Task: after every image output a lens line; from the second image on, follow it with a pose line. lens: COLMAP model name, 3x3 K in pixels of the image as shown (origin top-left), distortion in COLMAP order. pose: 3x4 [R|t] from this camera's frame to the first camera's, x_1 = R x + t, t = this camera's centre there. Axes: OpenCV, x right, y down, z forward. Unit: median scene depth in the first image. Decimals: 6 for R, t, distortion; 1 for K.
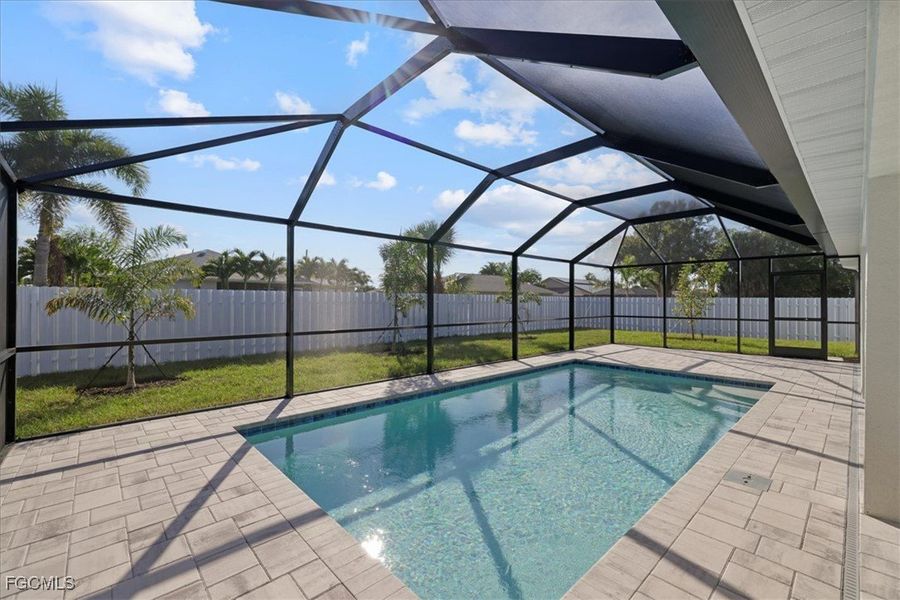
lens RADIAL K [[377.3, 0, 452.1], [0, 377.3, 304.4], [0, 0, 1]] dist [-0.001559, -0.000340]
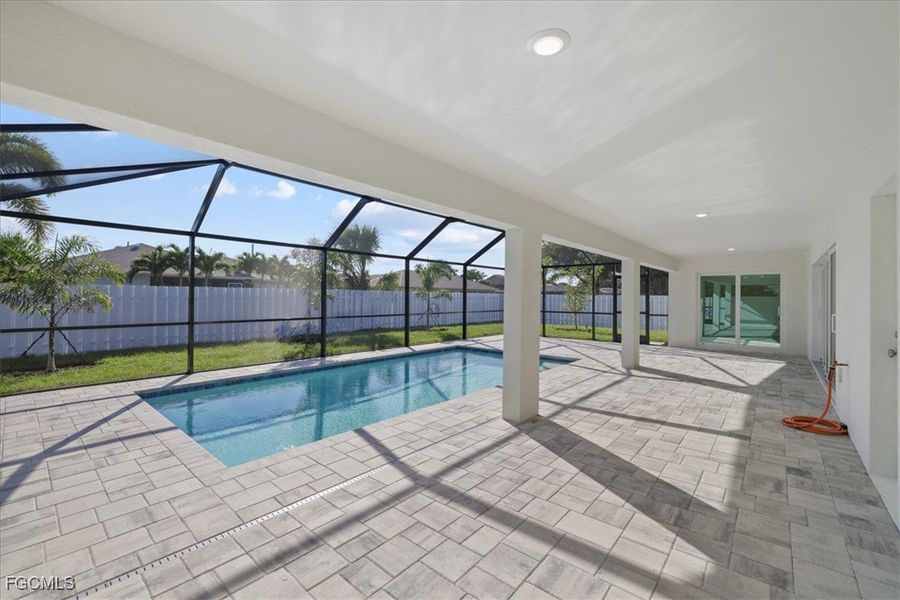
lens RADIAL K [[375.5, 0, 448.9], [0, 375.5, 297.1], [0, 0, 1]] dist [-0.000793, 0.000158]
pose [[0.994826, 0.004422, 0.101493, 0.192952], [-0.003582, 0.999958, -0.008462, 0.000384], [-0.101526, 0.008055, 0.994800, -0.213673]]
